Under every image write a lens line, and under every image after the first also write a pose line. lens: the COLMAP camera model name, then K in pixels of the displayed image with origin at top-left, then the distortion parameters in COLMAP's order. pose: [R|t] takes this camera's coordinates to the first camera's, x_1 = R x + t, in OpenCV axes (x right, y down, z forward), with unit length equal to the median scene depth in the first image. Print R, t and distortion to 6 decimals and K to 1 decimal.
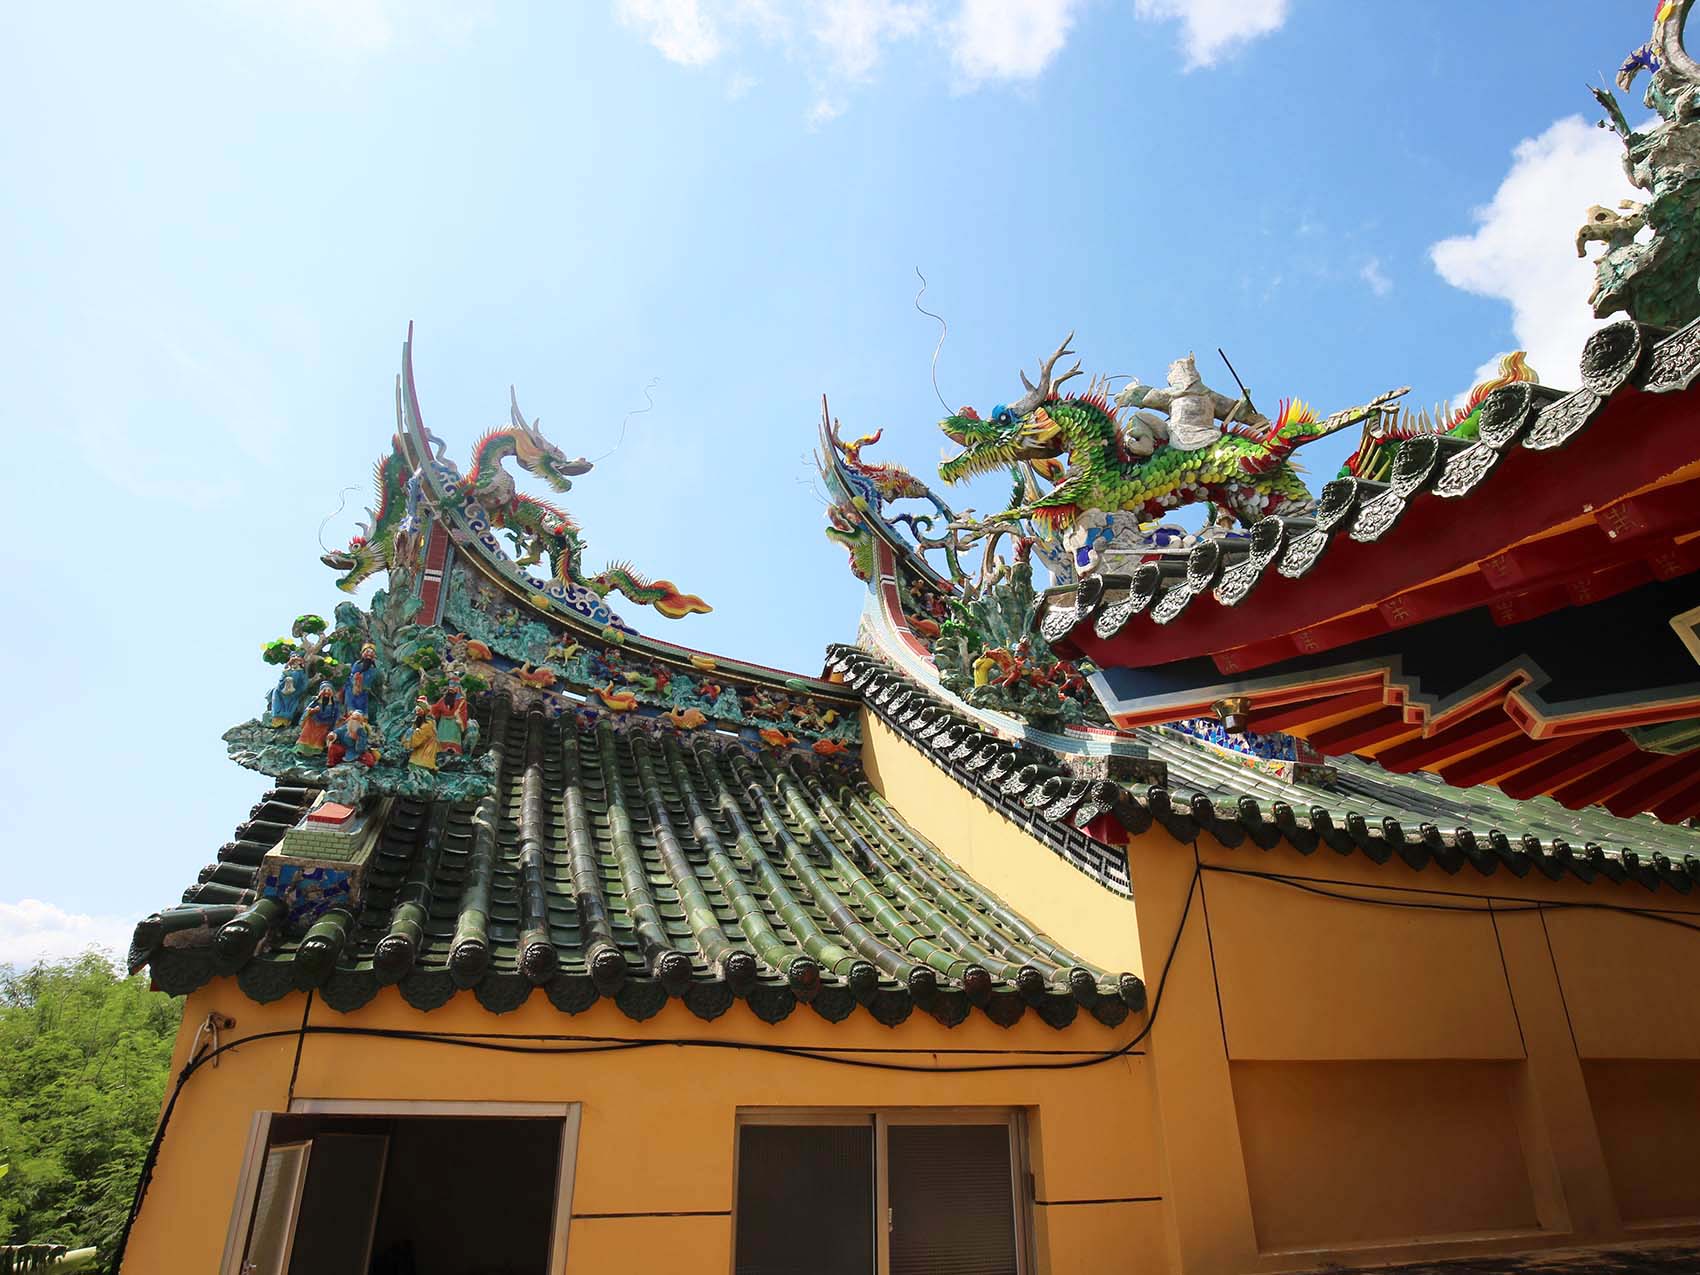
lens RADIAL K [[1040.0, 0, 859.9], [0, 1040.0, 637.6], [0, 0, 1]] dist [-0.022773, 0.004474]
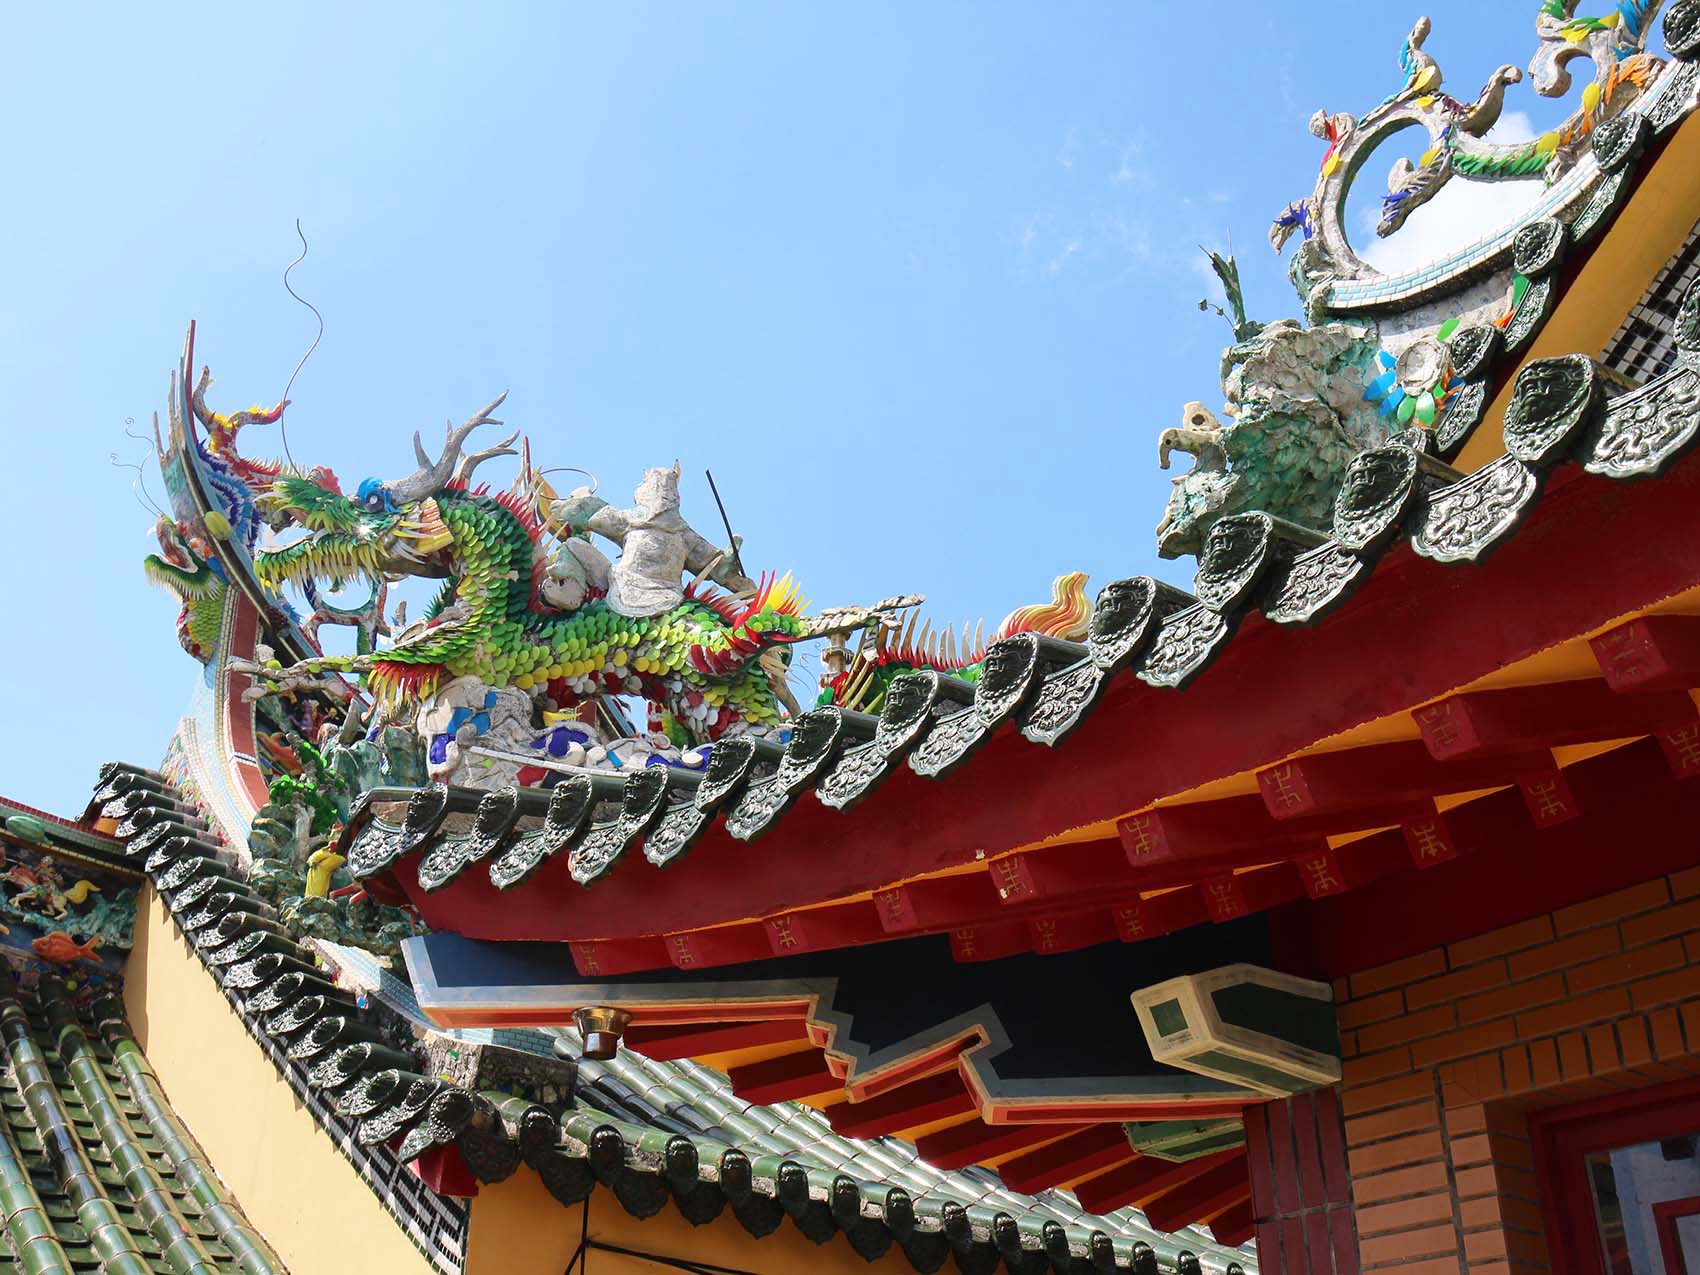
lens RADIAL K [[1838.3, 0, 843.7], [0, 1838.3, 637.3], [0, 0, 1]] dist [-0.005975, 0.000000]
pose [[0.941185, 0.177401, 0.287576, 0.102275], [-0.158725, 0.983464, -0.087204, -0.079340], [-0.298291, 0.036430, 0.953779, -0.145702]]
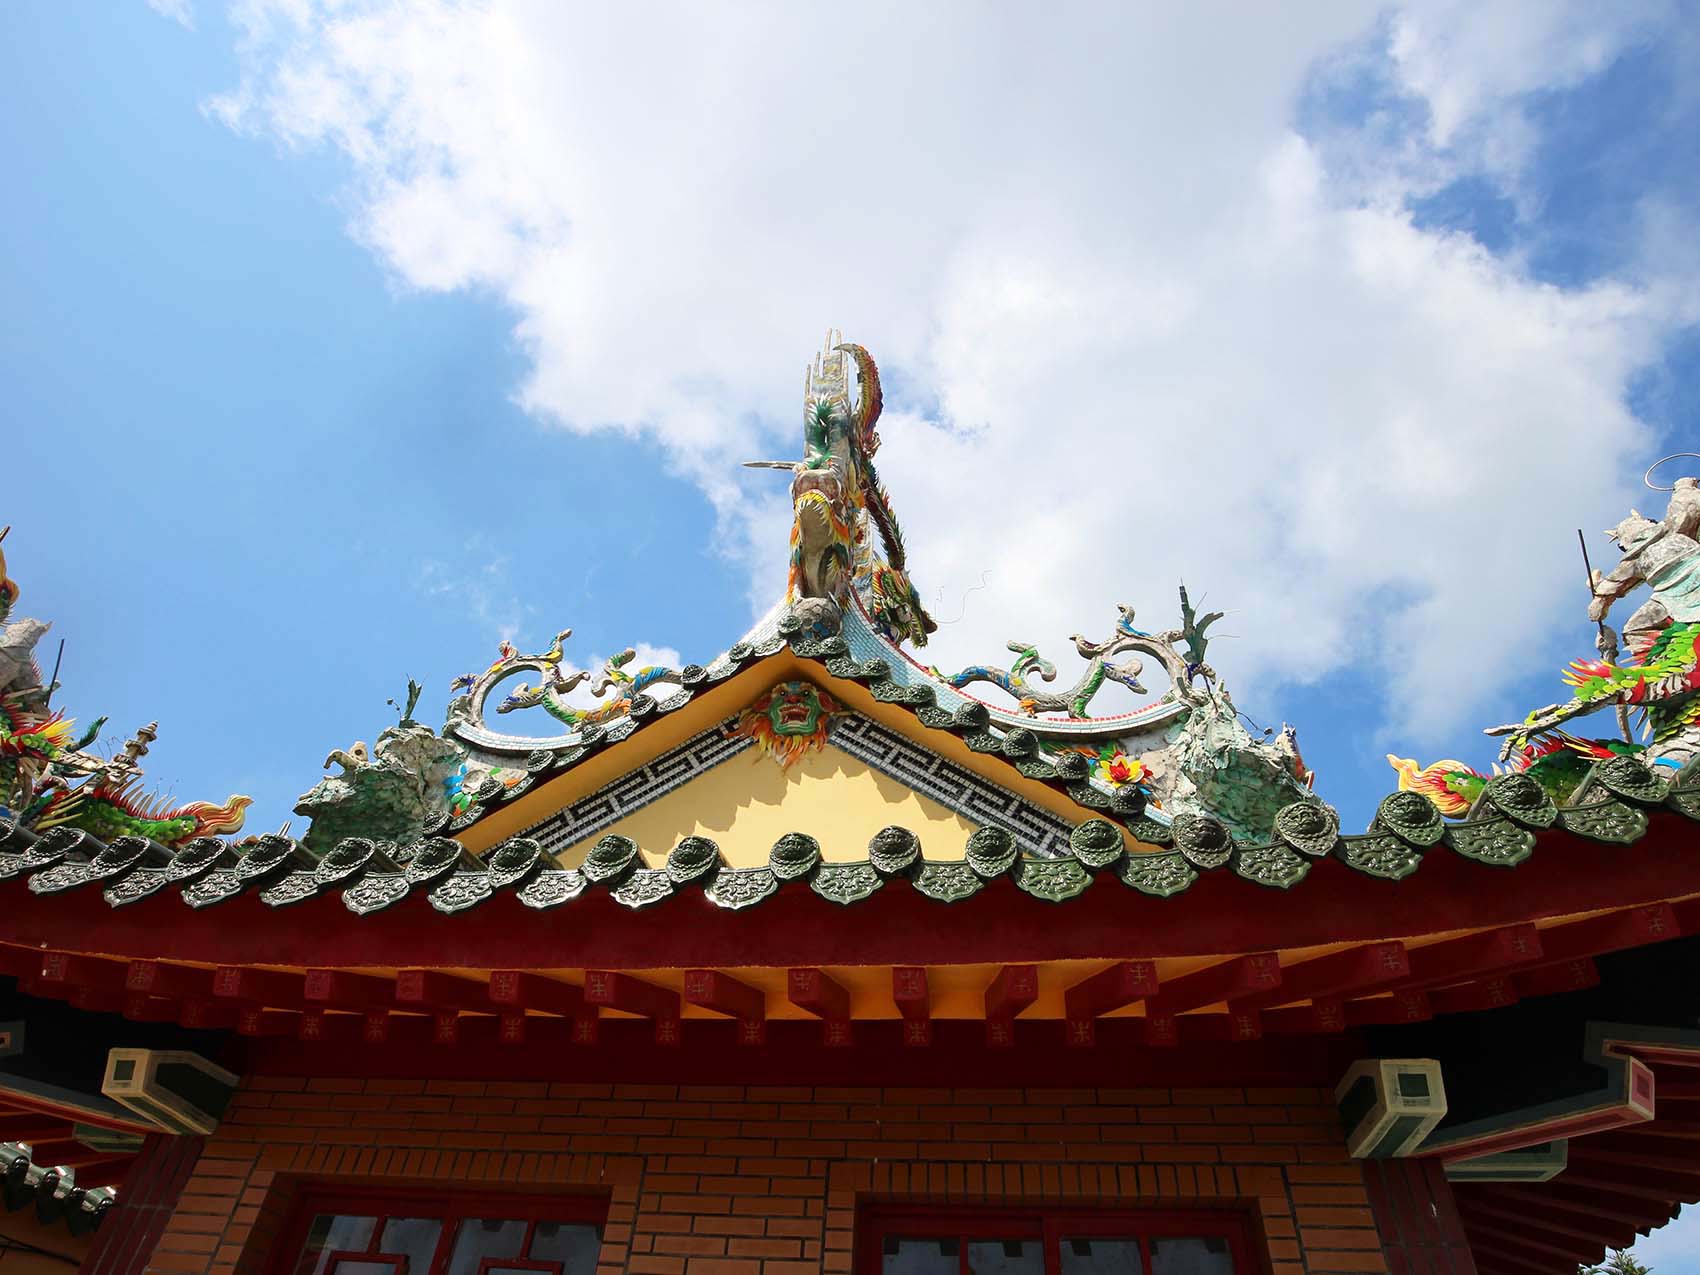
lens RADIAL K [[966.1, 0, 853.0], [0, 966.1, 652.7], [0, 0, 1]] dist [-0.027049, 0.002905]
pose [[0.447105, 0.646387, 0.618288, 0.103528], [-0.445043, 0.760350, -0.473079, -0.156019], [-0.775908, -0.063649, 0.627627, -0.263413]]
